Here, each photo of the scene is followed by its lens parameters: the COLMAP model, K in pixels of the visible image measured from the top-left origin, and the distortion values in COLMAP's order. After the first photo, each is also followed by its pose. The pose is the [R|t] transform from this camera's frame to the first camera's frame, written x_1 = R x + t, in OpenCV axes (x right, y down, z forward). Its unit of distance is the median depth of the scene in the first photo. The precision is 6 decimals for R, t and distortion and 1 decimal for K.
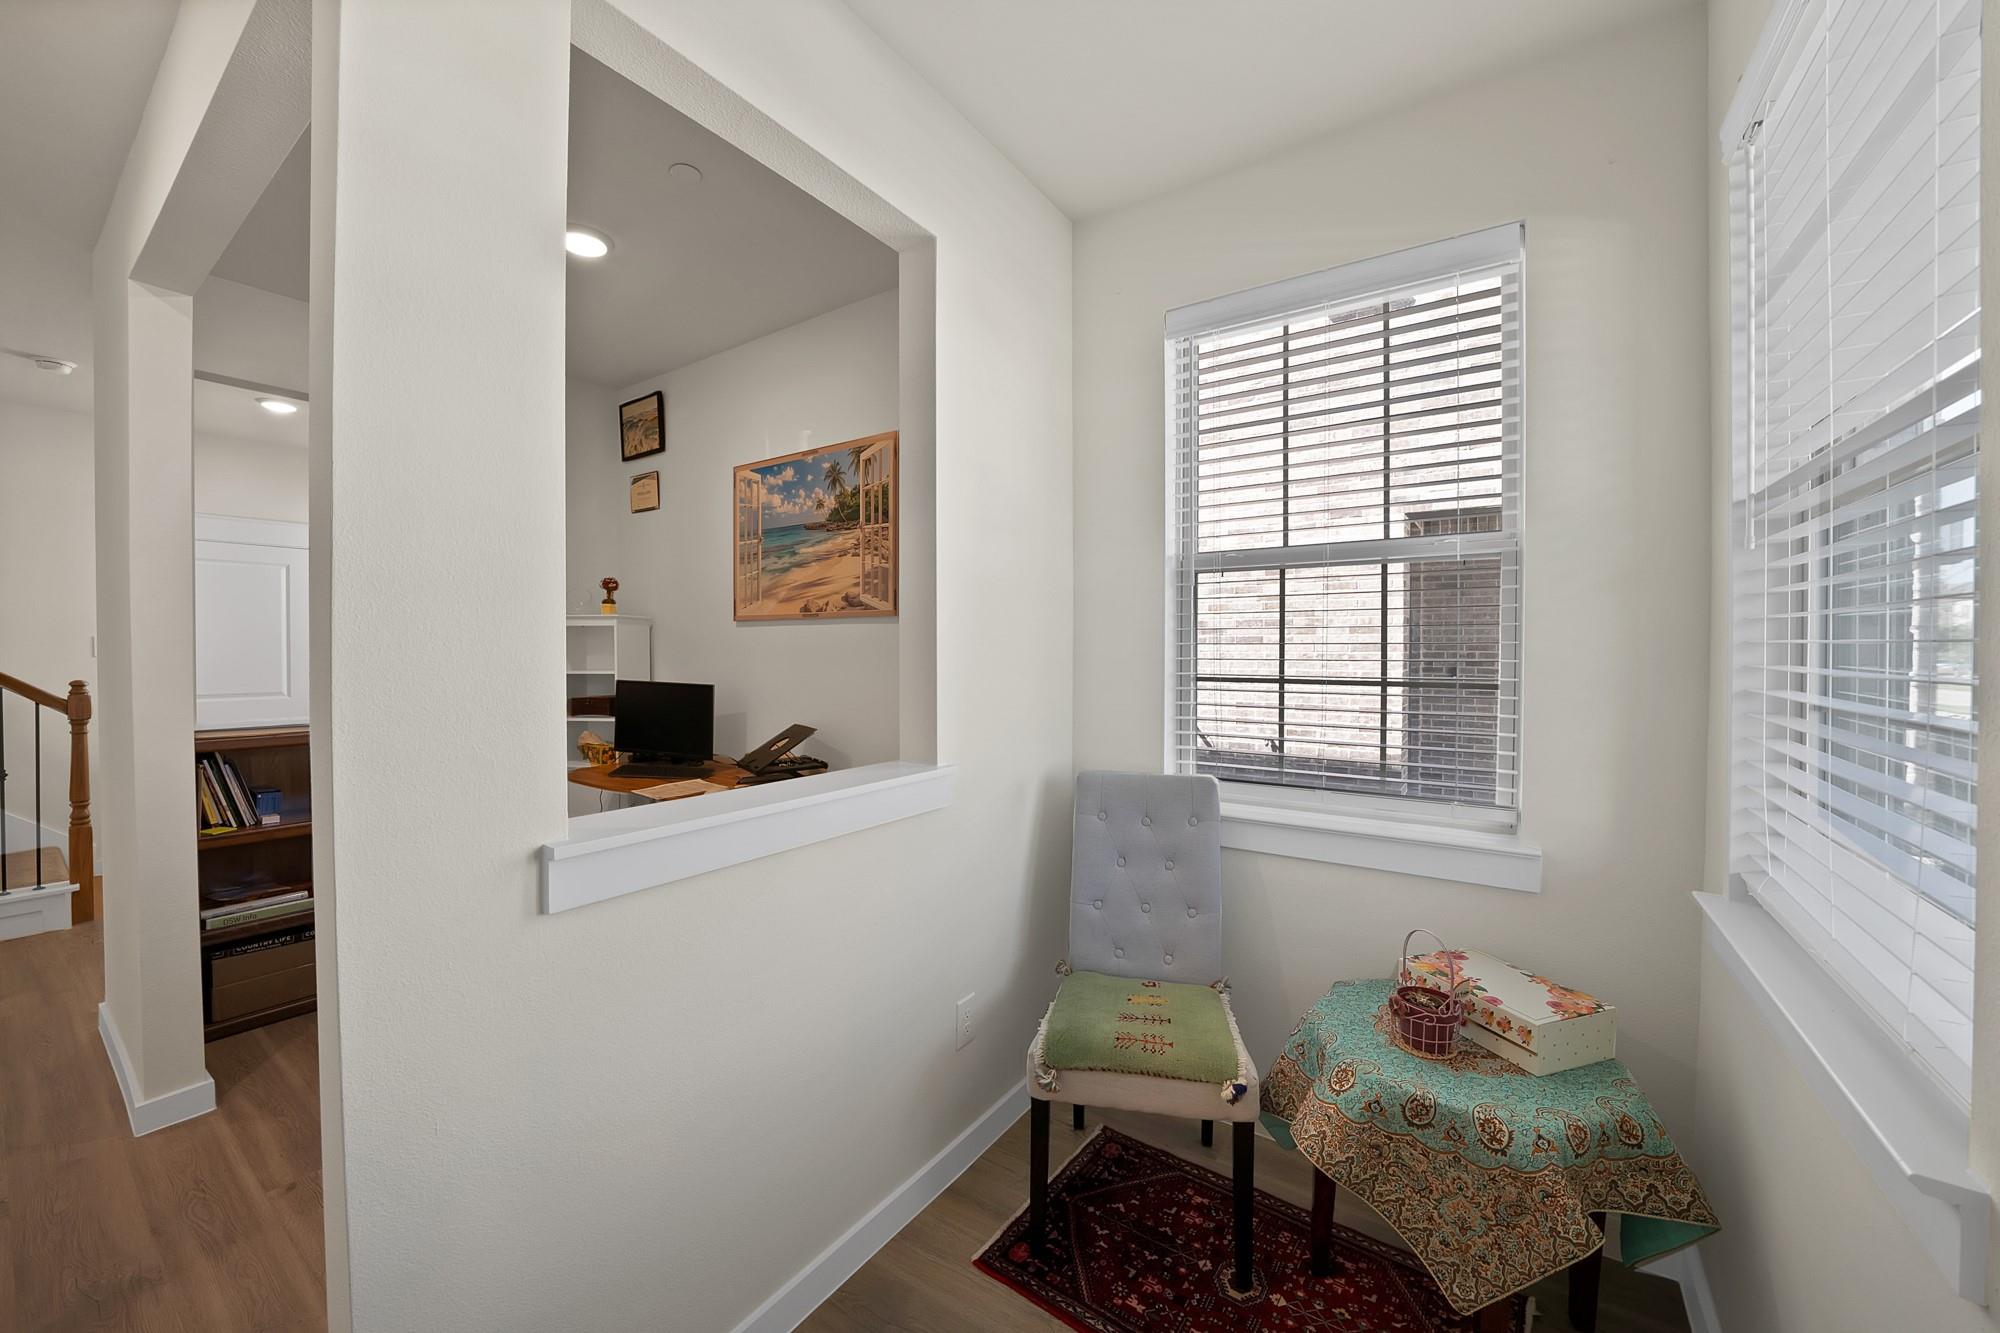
lens RADIAL K [[732.1, 0, 988.7], [0, 732.1, 662.4], [0, 0, 1]] dist [-0.017725, 0.000992]
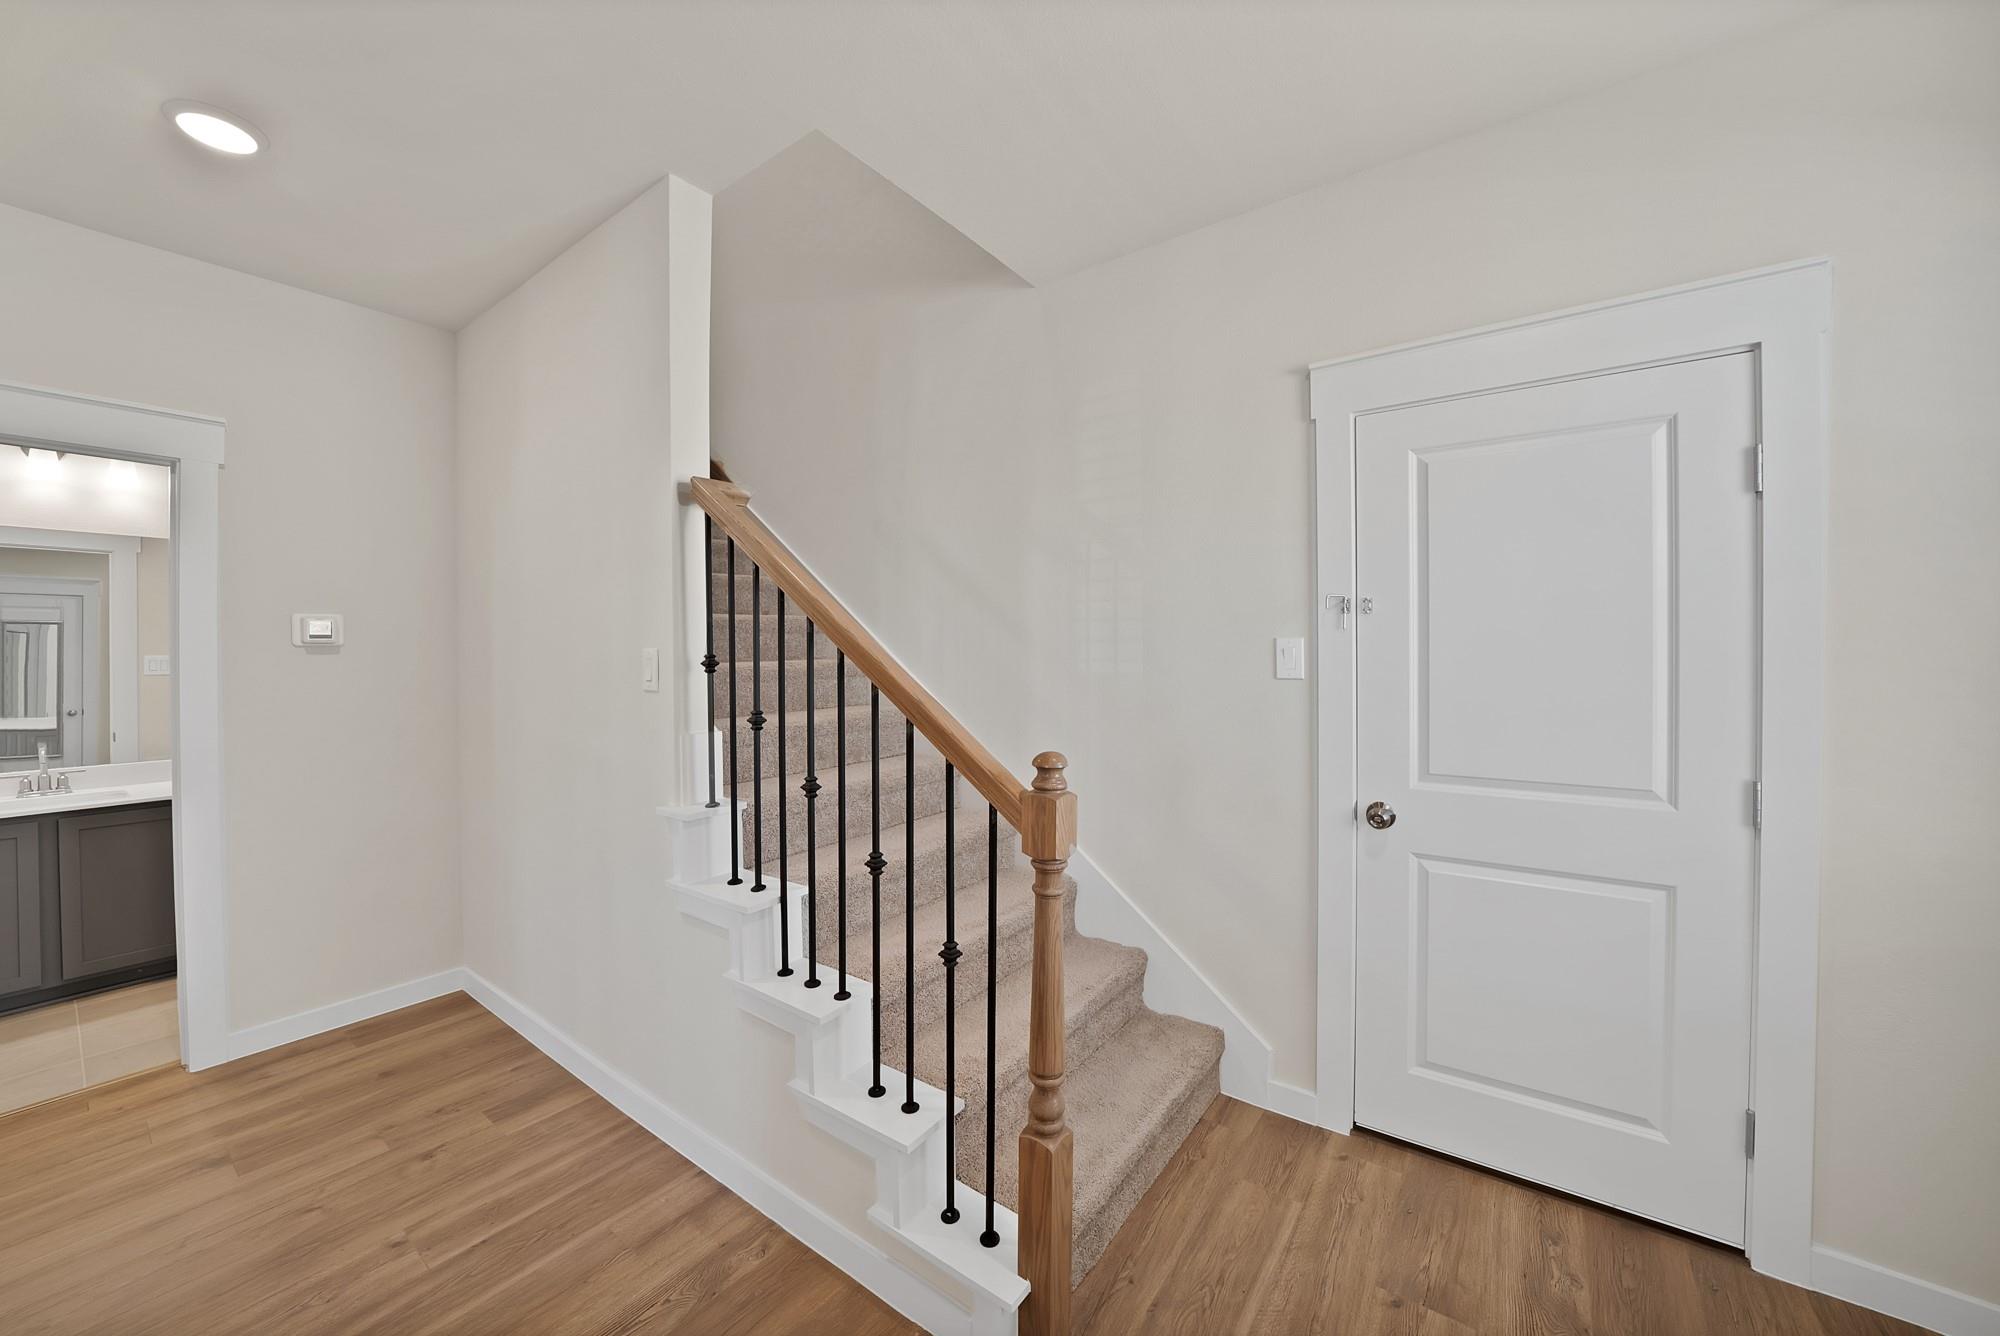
lens RADIAL K [[732.1, 0, 990.5], [0, 732.1, 672.5], [0, 0, 1]] dist [-0.017725, 0.000992]
pose [[-0.019449, 0.017371, -0.999660, -1.035382], [-0.005105, 0.999834, 0.017474, -0.028801], [0.999798, 0.005443, -0.019357, 1.136828]]
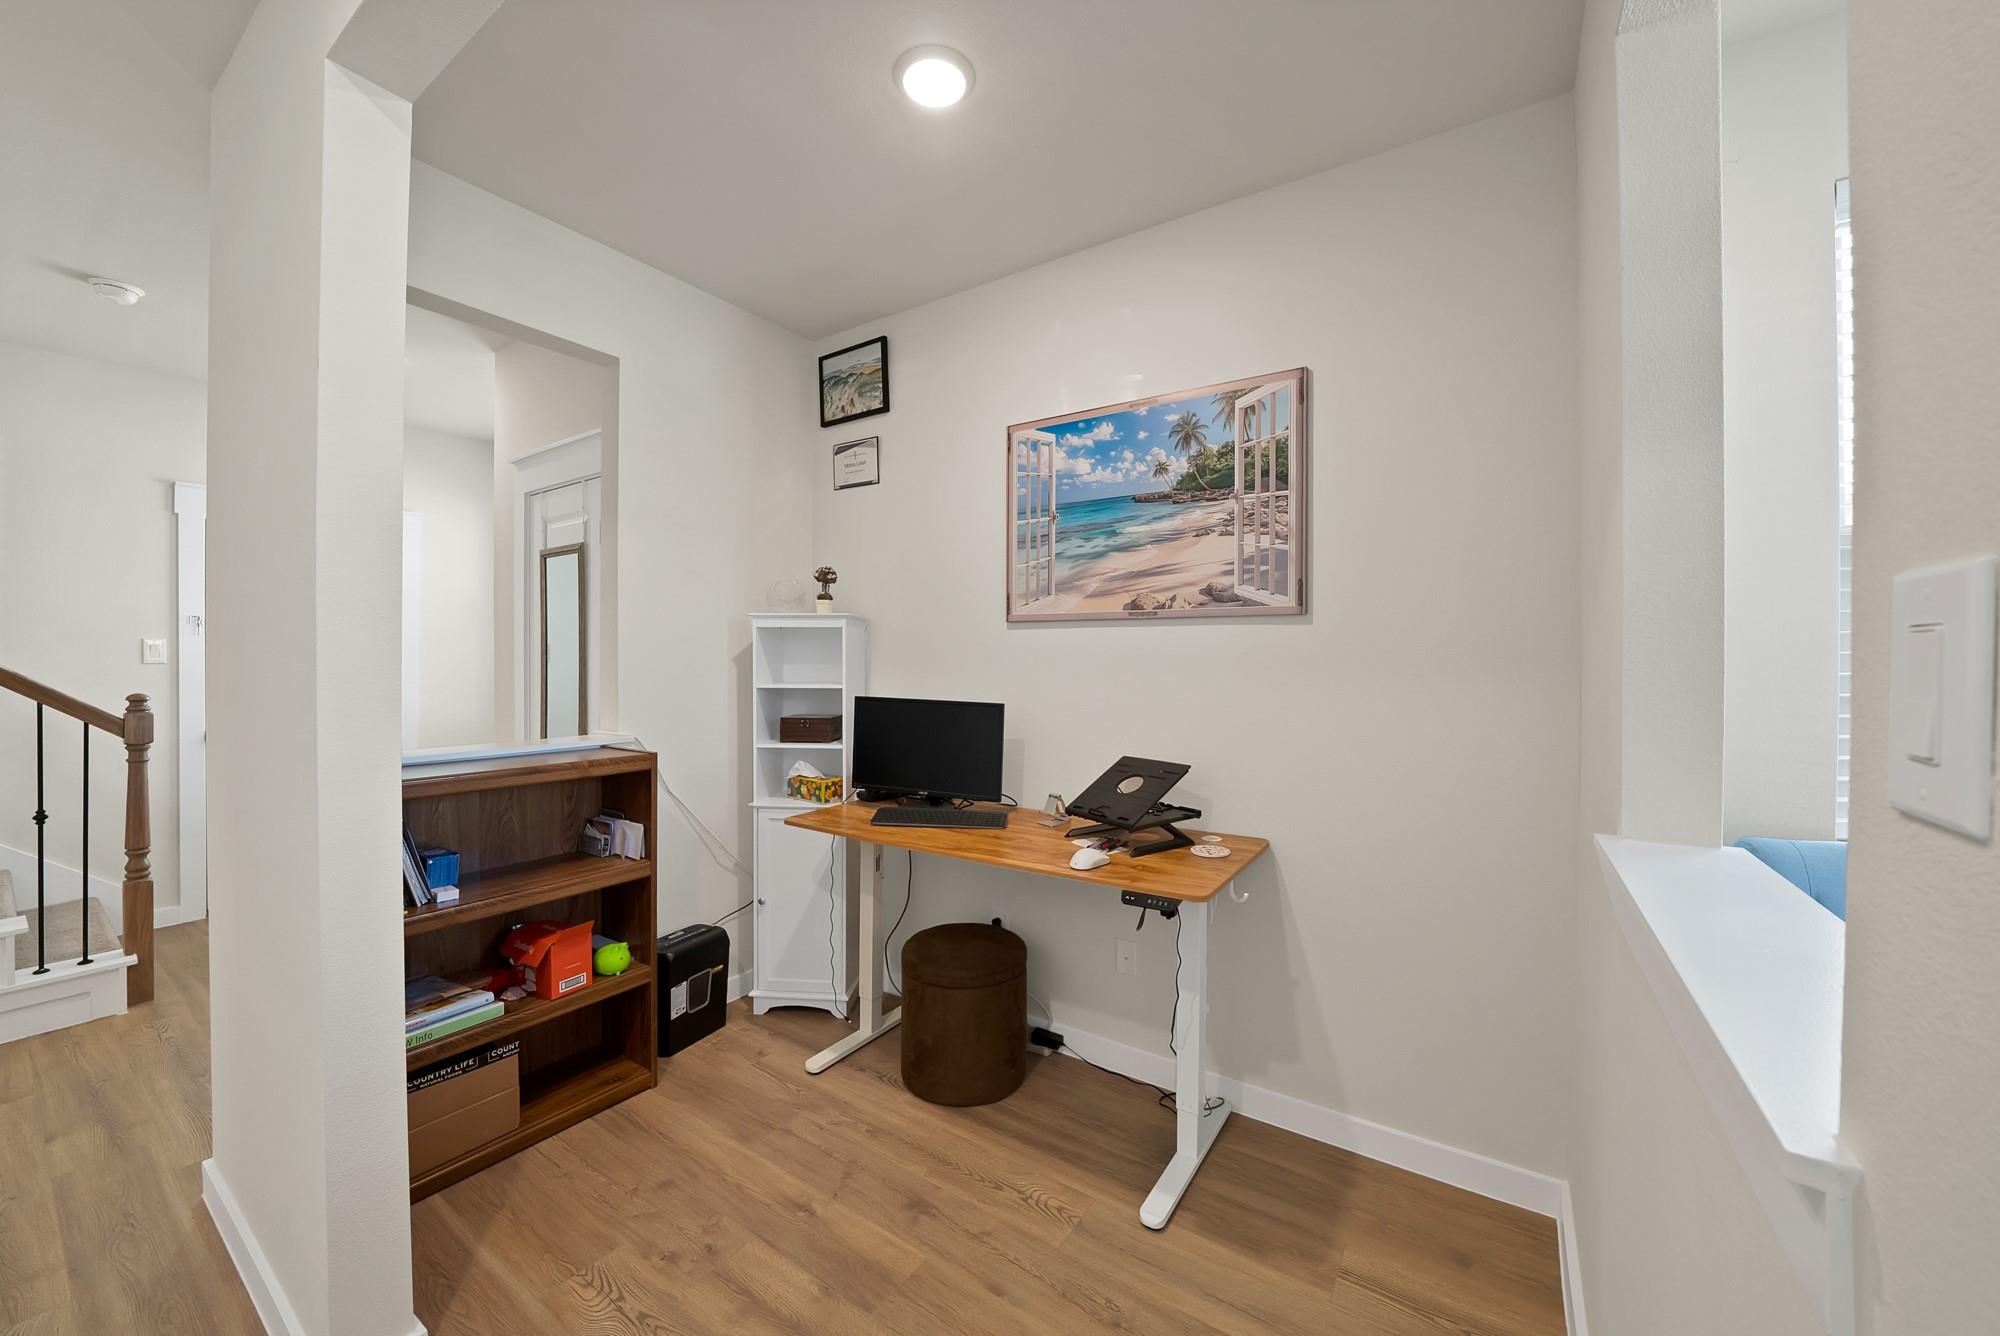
lens RADIAL K [[732.1, 0, 1013.2], [0, 732.1, 663.7], [0, 0, 1]] dist [-0.017725, 0.000992]
pose [[0.999859, 0.003256, 0.016488, -0.379597], [-0.003098, 0.999950, -0.009556, -0.004512], [-0.016518, 0.009503, 0.999818, 0.229596]]
